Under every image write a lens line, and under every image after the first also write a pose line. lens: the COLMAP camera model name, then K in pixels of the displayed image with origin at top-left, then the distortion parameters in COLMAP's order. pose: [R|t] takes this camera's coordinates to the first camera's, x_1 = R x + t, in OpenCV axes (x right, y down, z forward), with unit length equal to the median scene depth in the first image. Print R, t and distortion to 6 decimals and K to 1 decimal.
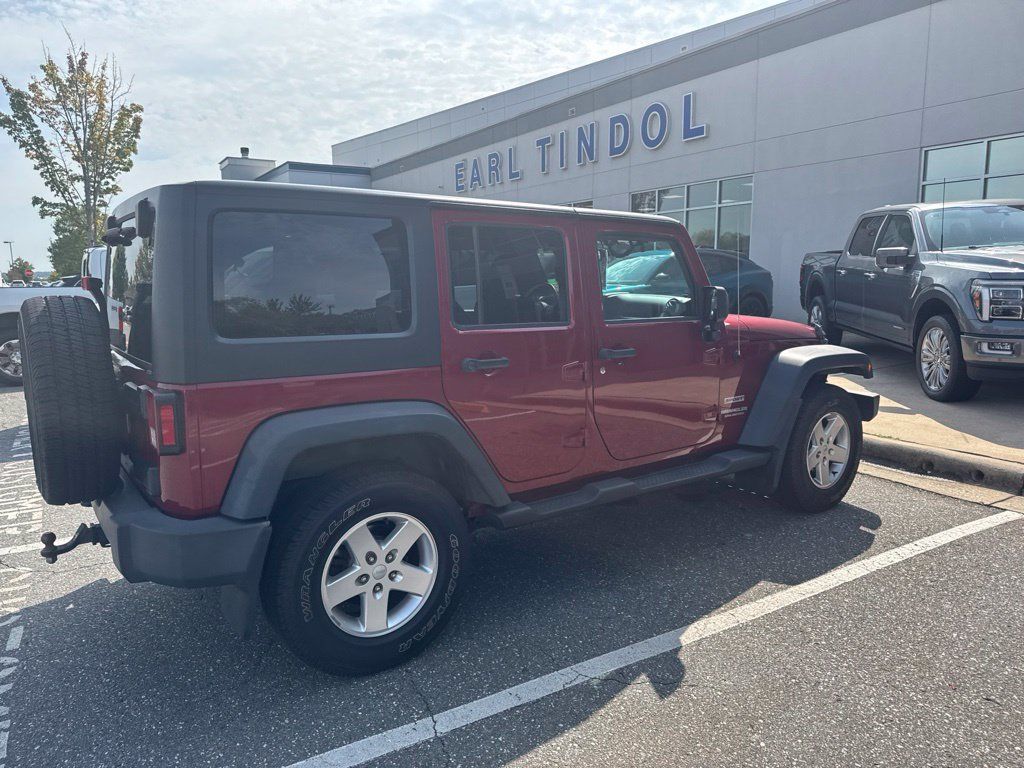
lens RADIAL K [[723.7, 0, 515.2], [0, 723.7, 385.0], [0, 0, 1]] dist [0.028283, -0.033154]
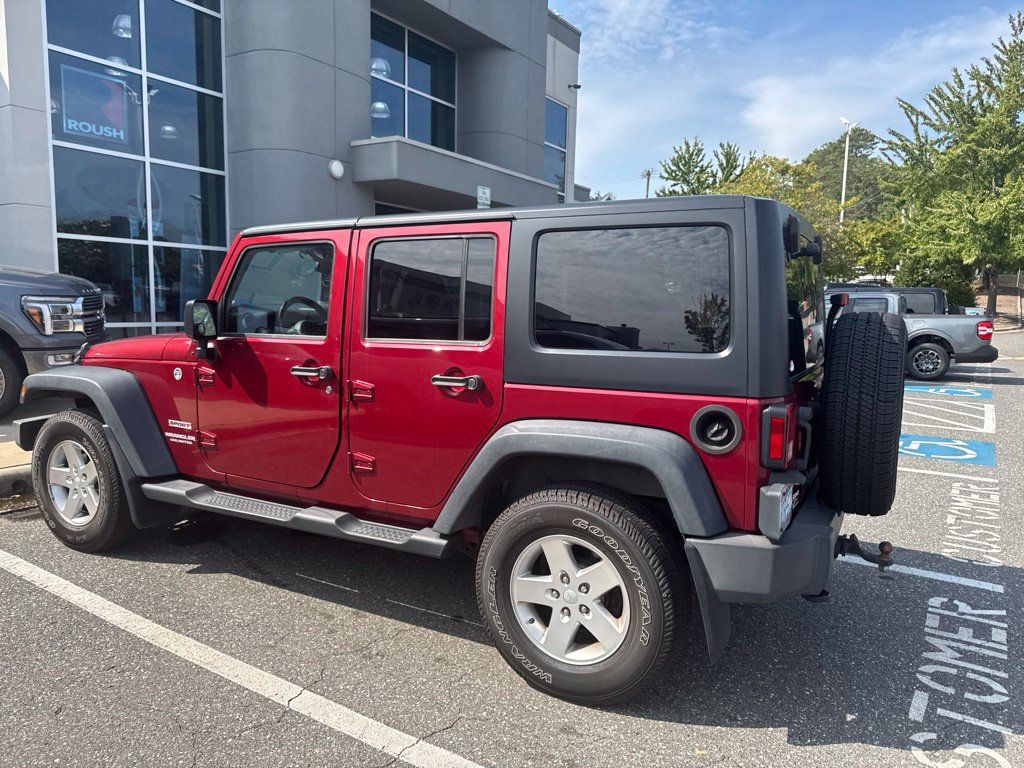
lens RADIAL K [[723.7, 0, 520.0], [0, 723.7, 377.4], [0, 0, 1]] dist [0.028283, -0.033154]
pose [[-0.447681, -0.092011, 0.889447, -0.960513], [0.119338, 0.979646, 0.161408, -0.186447], [-0.886194, 0.178405, -0.427588, 1.366922]]
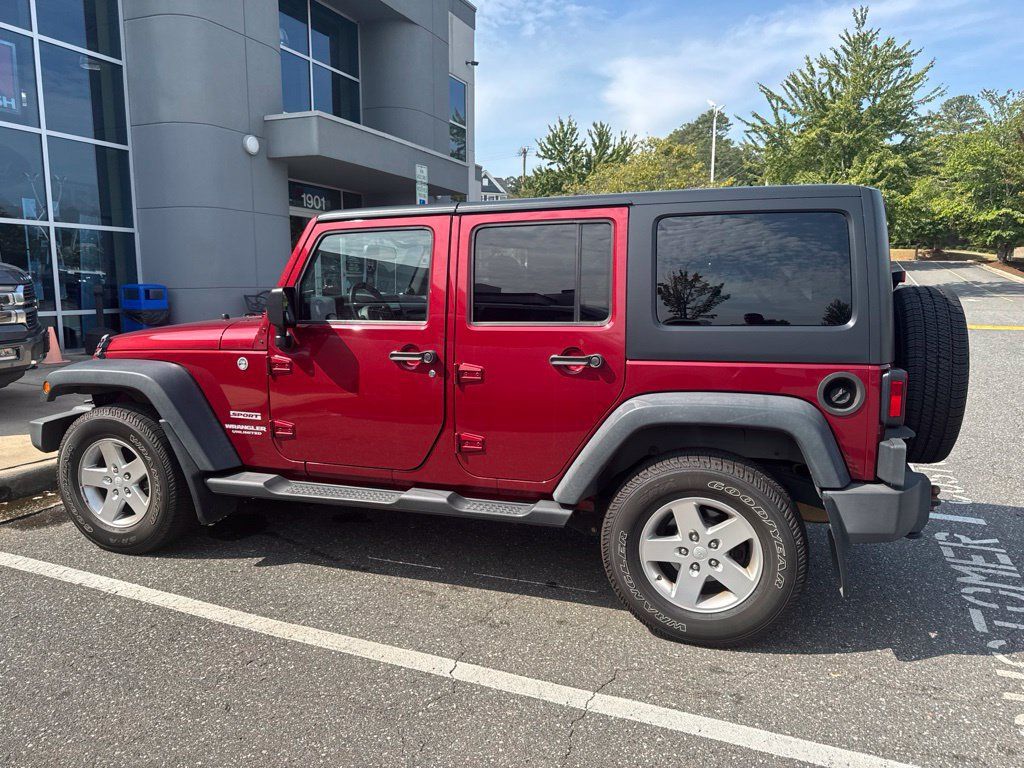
lens RADIAL K [[723.7, 0, 518.9], [0, 723.7, 378.2], [0, 0, 1]] dist [0.028283, -0.033154]
pose [[-0.595373, -0.098717, 0.797362, -0.862121], [0.123693, 0.969330, 0.212366, -0.225481], [-0.793871, 0.225065, -0.564902, 1.602133]]
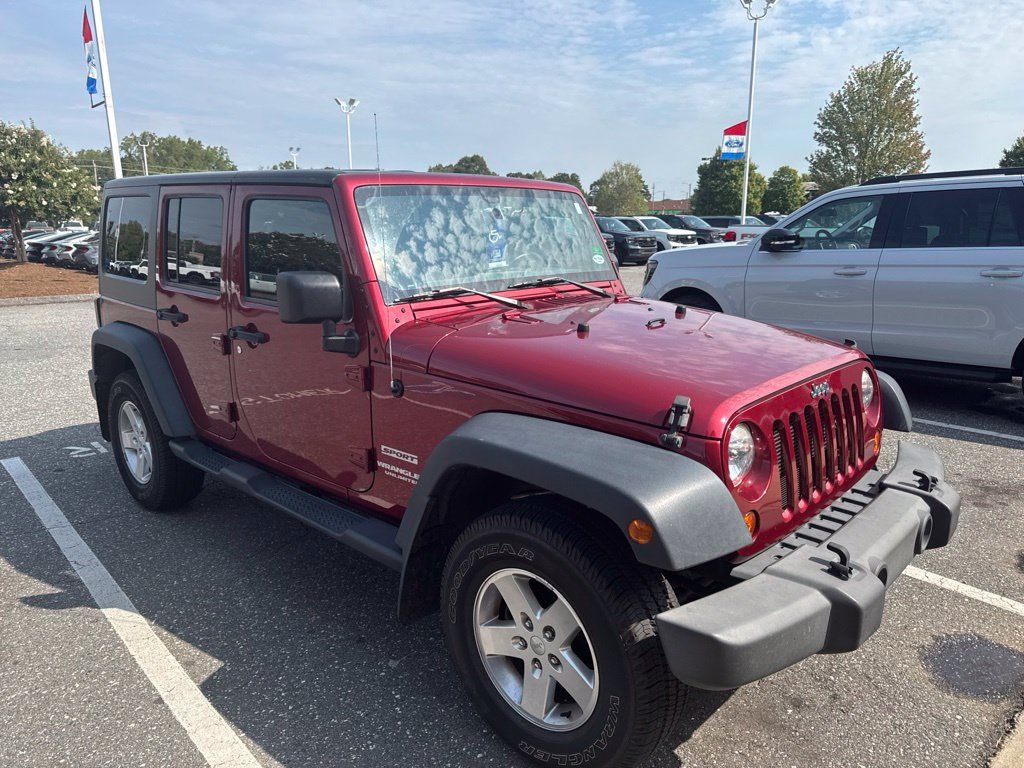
lens RADIAL K [[723.7, 0, 509.4], [0, 723.7, 387.7], [0, 0, 1]] dist [0.028283, -0.033154]
pose [[0.188944, 0.239354, -0.952371, 0.953336], [-0.145381, 0.965970, 0.213930, -0.195696], [0.971167, 0.098036, 0.217312, 0.990258]]
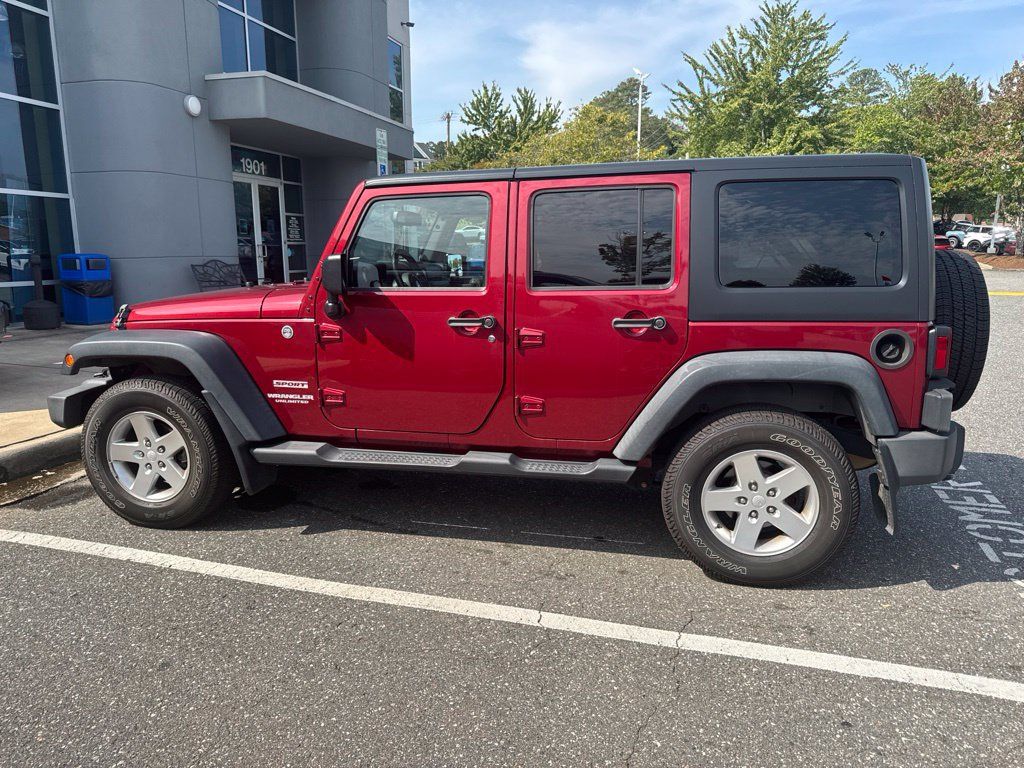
lens RADIAL K [[723.7, 0, 517.8], [0, 723.7, 379.2], [0, 0, 1]] dist [0.028283, -0.033154]
pose [[-0.677066, -0.118882, 0.726257, -0.780169], [0.118006, 0.956557, 0.266594, -0.242755], [-0.726400, 0.266205, -0.633623, 1.737387]]
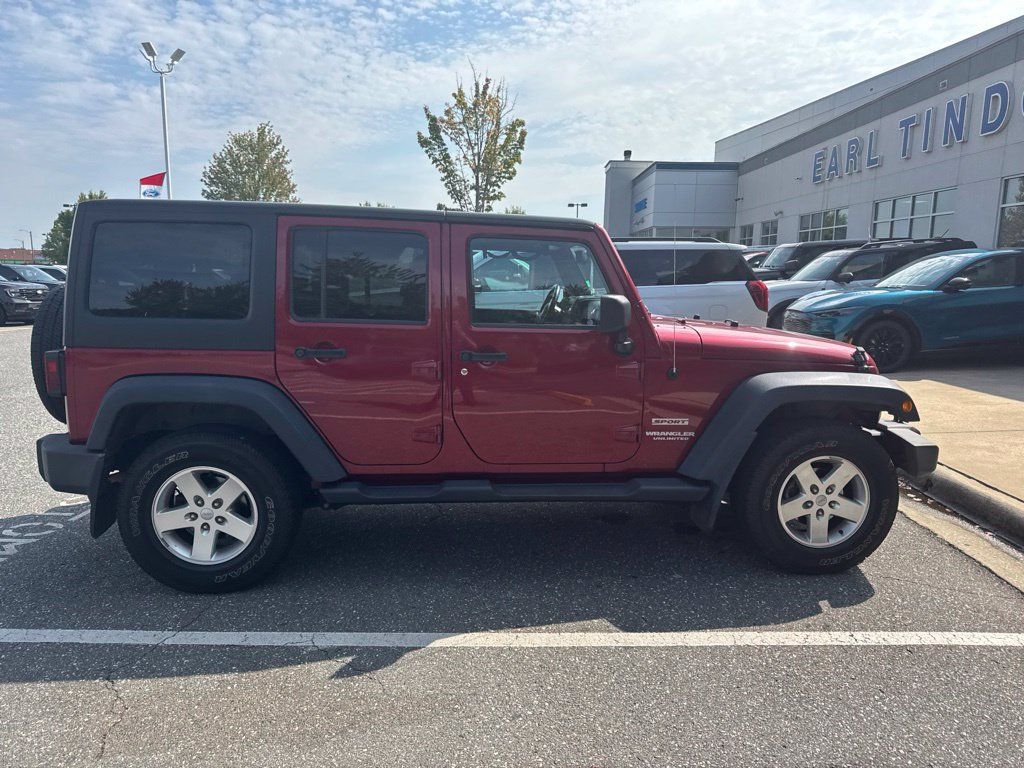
lens RADIAL K [[723.7, 0, 517.8], [0, 723.7, 384.8], [0, 0, 1]] dist [0.028283, -0.033154]
pose [[0.855543, 0.101877, -0.507609, 0.614113], [-0.099623, 0.994520, 0.031690, -0.036151], [0.508056, 0.023457, 0.861005, 0.141952]]
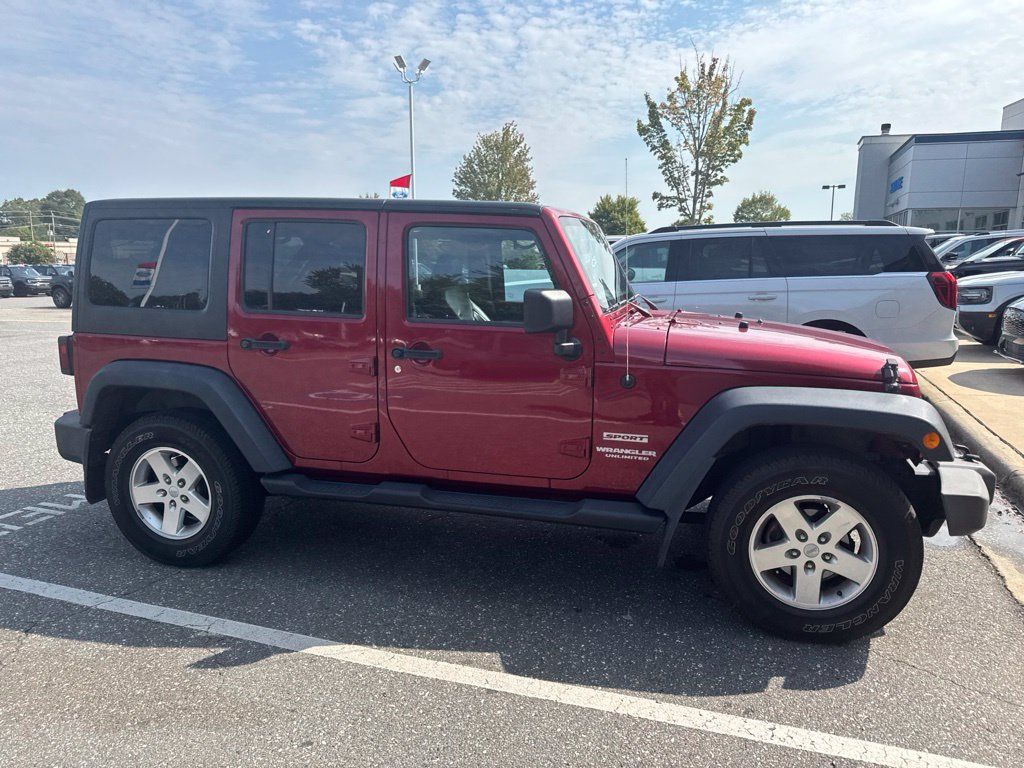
lens RADIAL K [[723.7, 0, 515.1], [0, 723.7, 385.3], [0, 0, 1]] dist [0.028283, -0.033154]
pose [[0.634688, 0.146161, -0.758820, 0.834136], [-0.128937, 0.988215, 0.082502, -0.085872], [0.761936, 0.045477, 0.646054, 0.432099]]
